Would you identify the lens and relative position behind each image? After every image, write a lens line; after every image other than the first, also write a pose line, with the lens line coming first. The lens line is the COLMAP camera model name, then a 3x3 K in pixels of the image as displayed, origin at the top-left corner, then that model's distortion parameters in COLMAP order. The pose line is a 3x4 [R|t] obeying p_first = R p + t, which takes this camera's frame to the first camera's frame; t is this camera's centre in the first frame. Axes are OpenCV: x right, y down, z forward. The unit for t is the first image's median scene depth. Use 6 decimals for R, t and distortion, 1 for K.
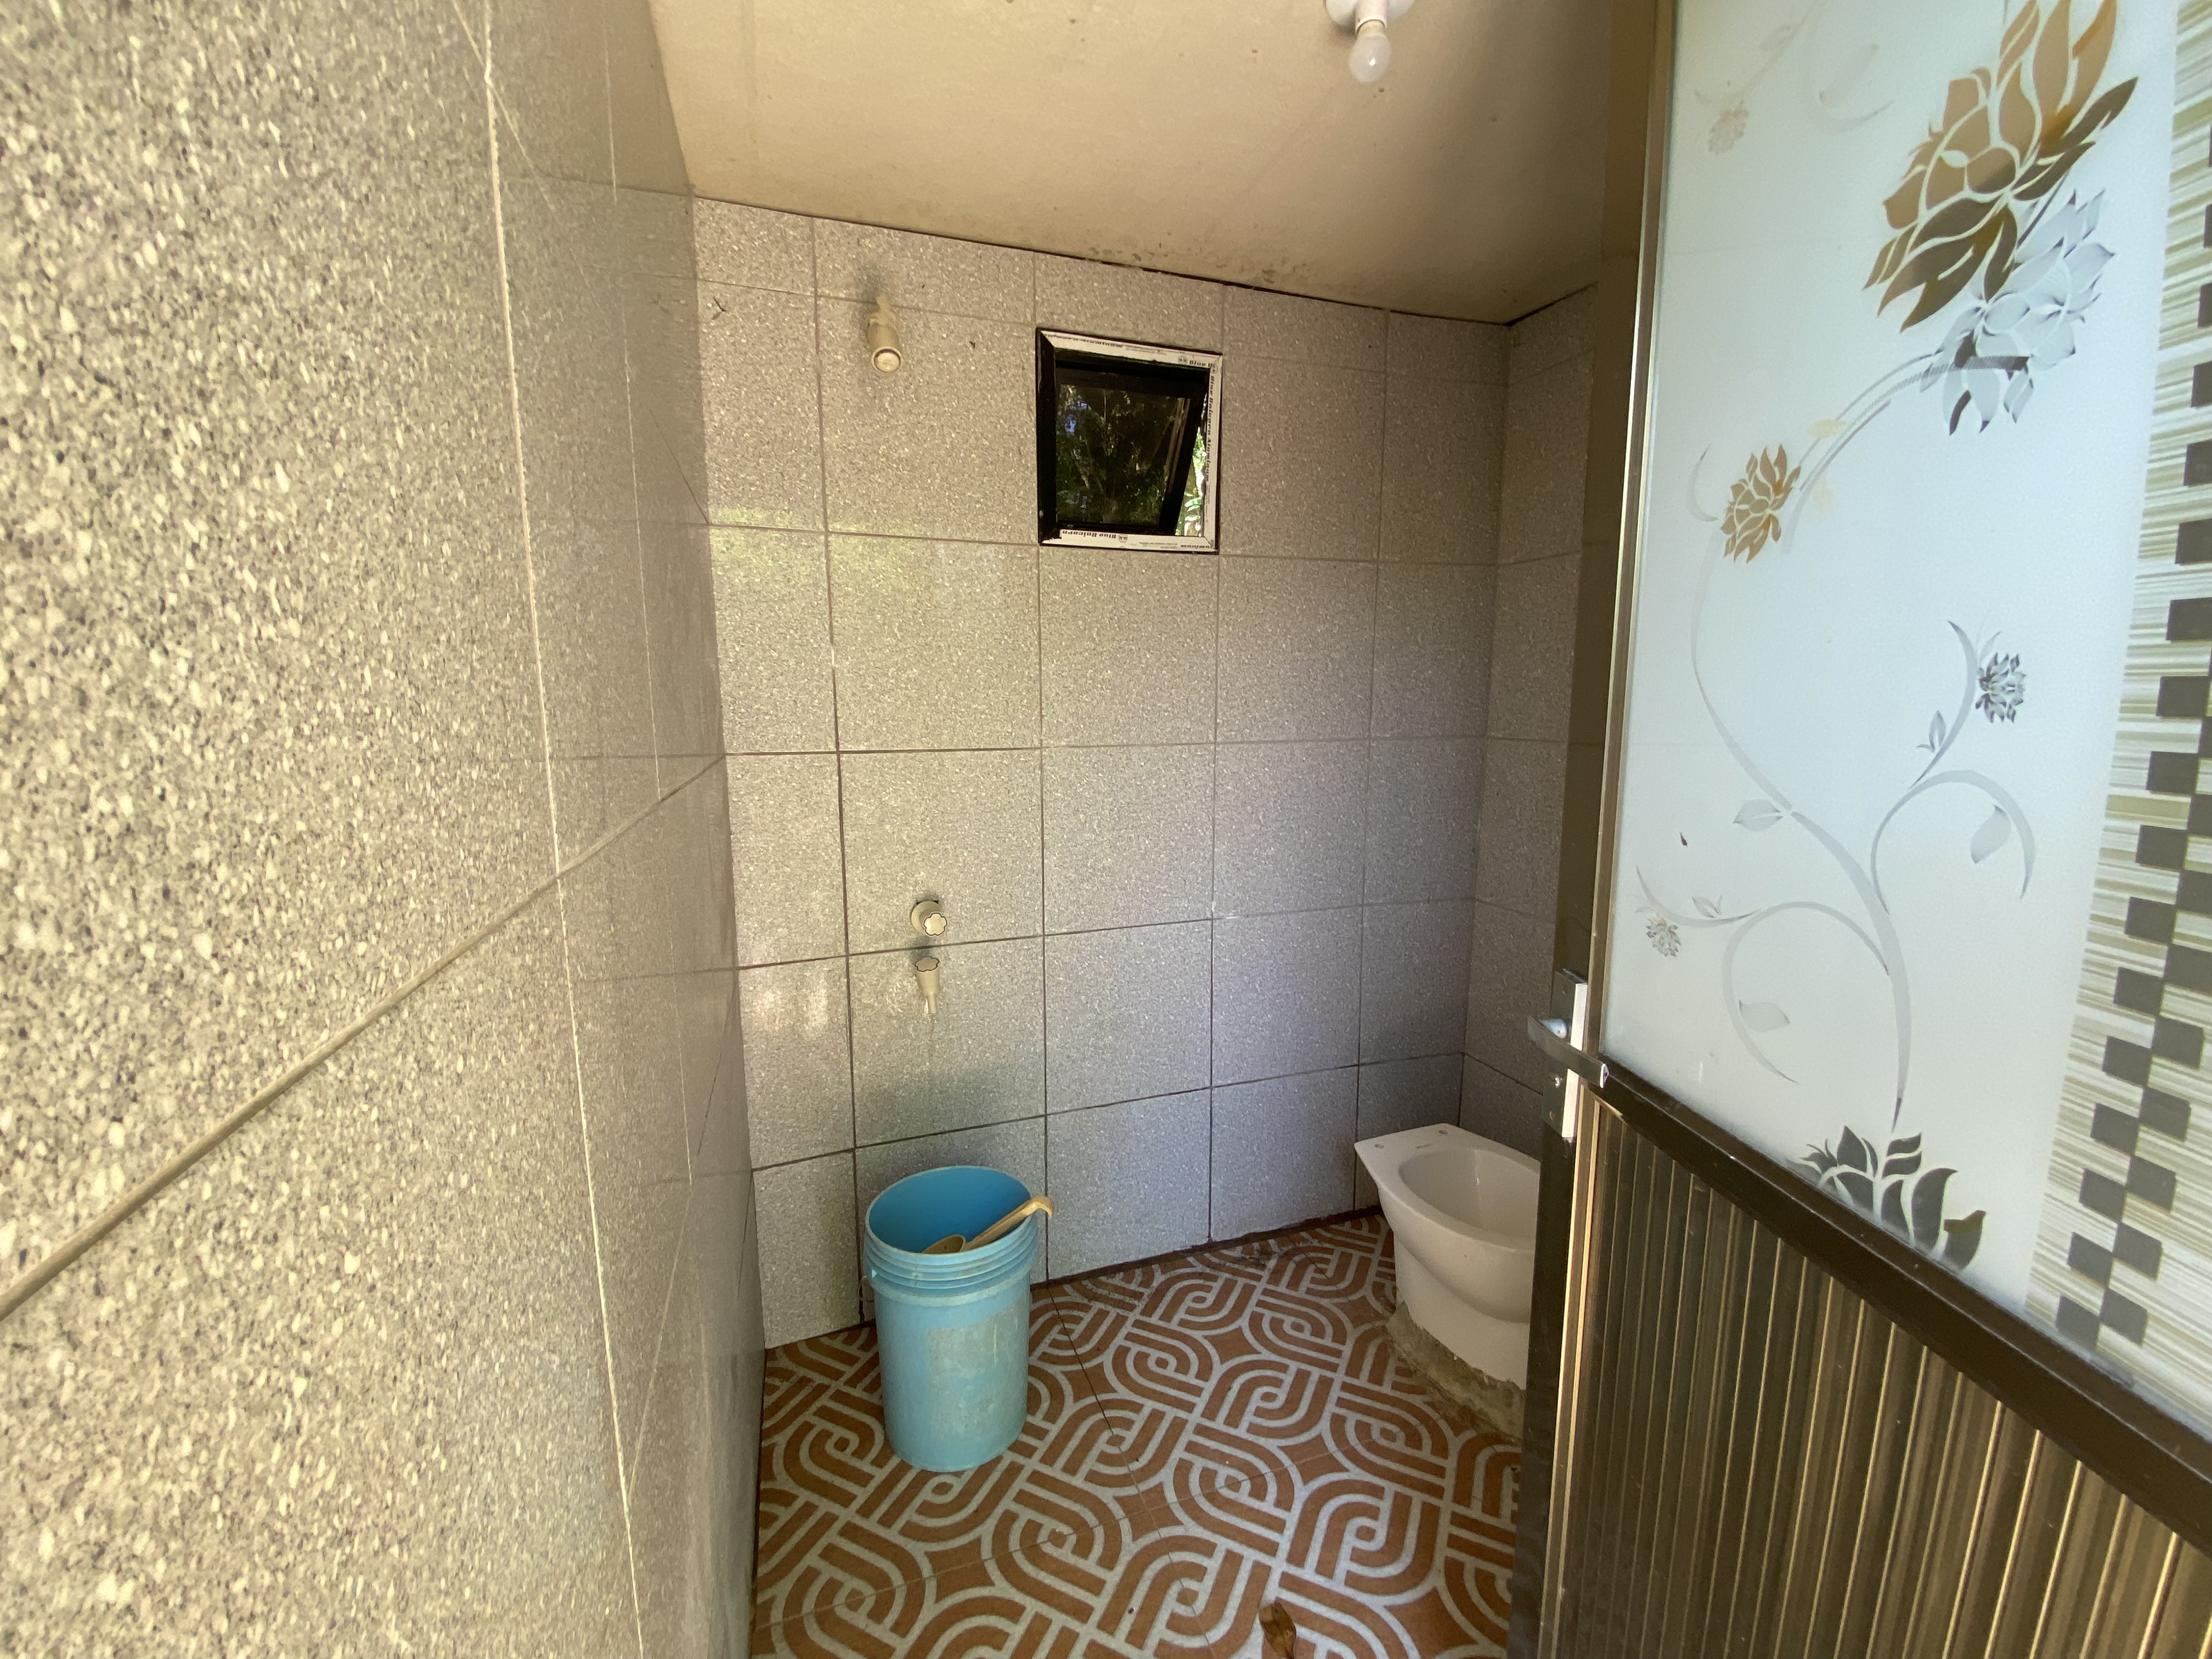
lens RADIAL K [[892.2, 0, 1103.6], [0, 892.2, 820.9], [0, 0, 1]] dist [0.014881, -0.017887]
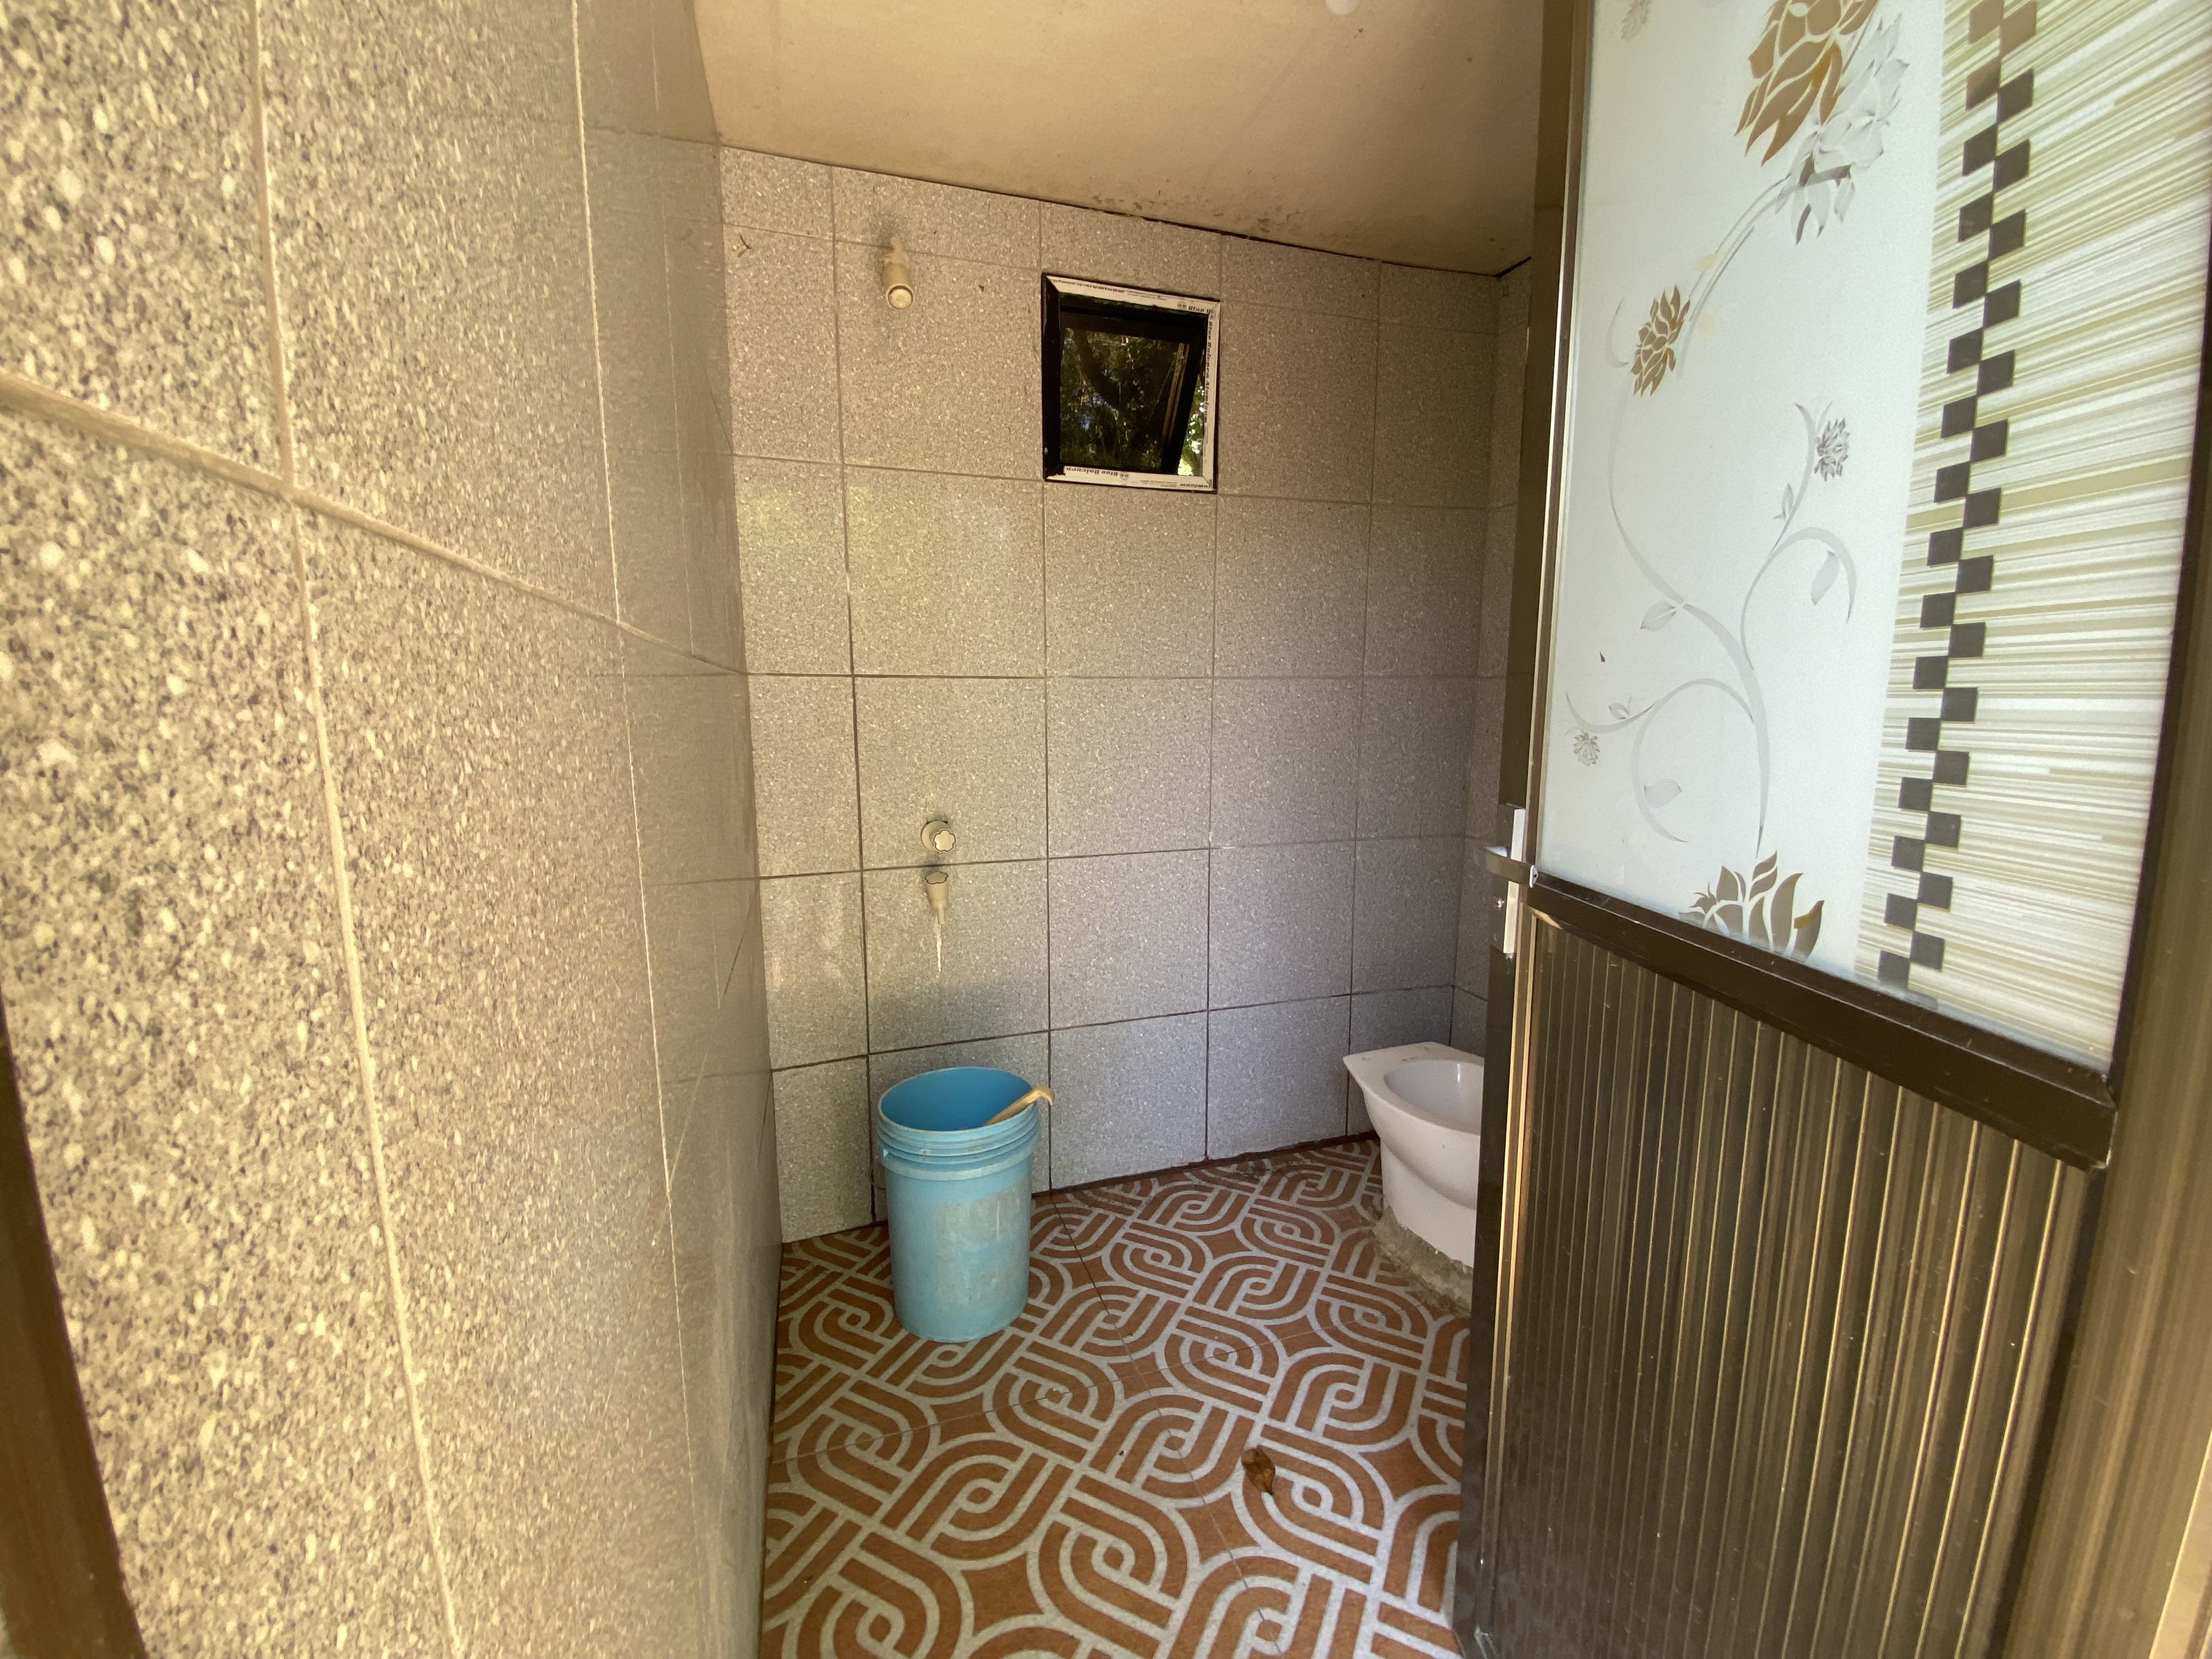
lens RADIAL K [[892.2, 0, 1103.6], [0, 892.2, 820.9], [0, 0, 1]] dist [0.014881, -0.017887]
pose [[0.999865, 0.004428, -0.015840, 0.018088], [-0.004405, 0.999989, 0.001504, 0.098866], [0.015846, -0.001434, 0.999873, -0.057309]]
